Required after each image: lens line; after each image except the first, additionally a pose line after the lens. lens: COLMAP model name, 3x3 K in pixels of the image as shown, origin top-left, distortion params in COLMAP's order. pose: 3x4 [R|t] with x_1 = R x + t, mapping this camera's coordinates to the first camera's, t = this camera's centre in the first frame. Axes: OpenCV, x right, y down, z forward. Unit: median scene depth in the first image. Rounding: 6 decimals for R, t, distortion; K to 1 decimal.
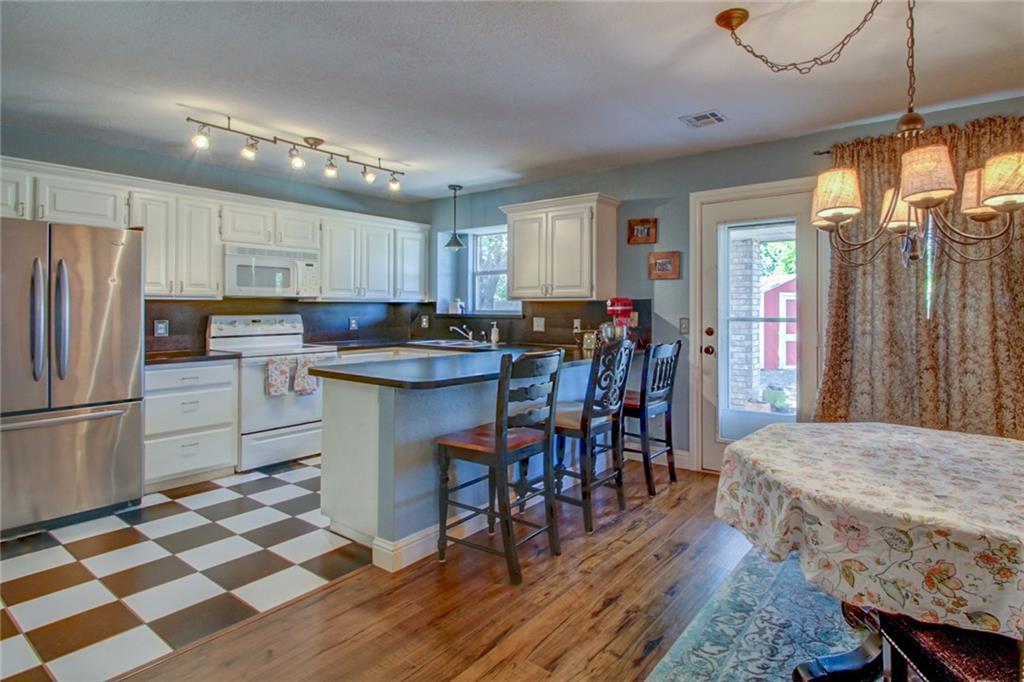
lens RADIAL K [[538.0, 0, 582.7], [0, 538.0, 300.5], [0, 0, 1]] dist [-0.001356, -0.011588]
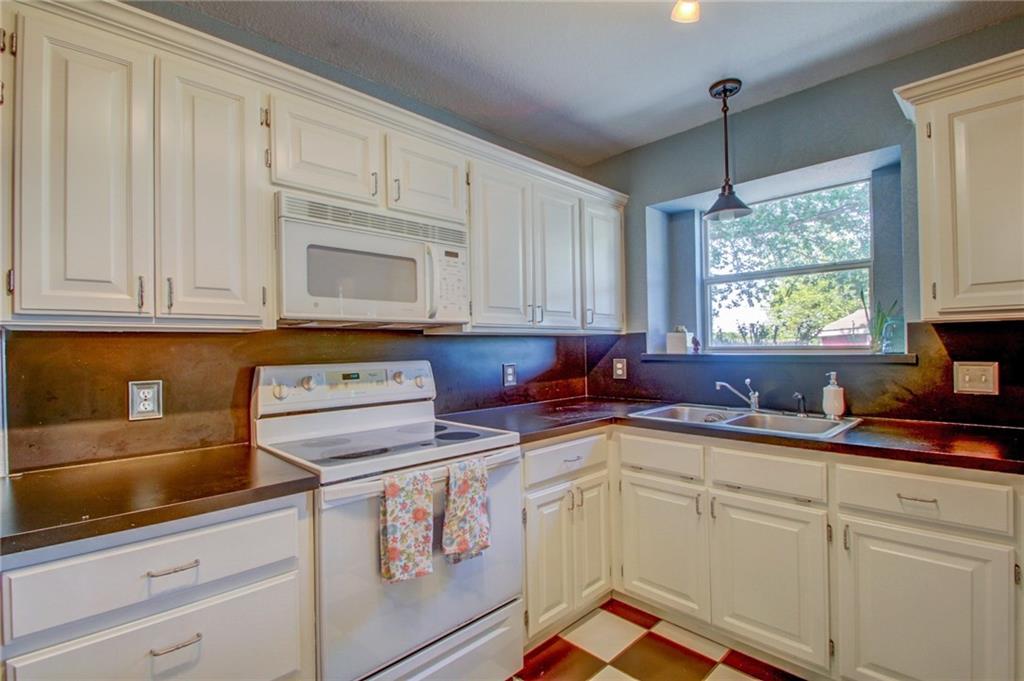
lens RADIAL K [[475.3, 0, 510.5], [0, 475.3, 343.3], [0, 0, 1]] dist [0.004628, -0.010057]
pose [[0.978461, -0.016774, -0.205750, -0.429697], [0.018260, 0.999819, 0.005325, 0.011139], [0.205623, -0.008967, 0.978590, 0.693547]]
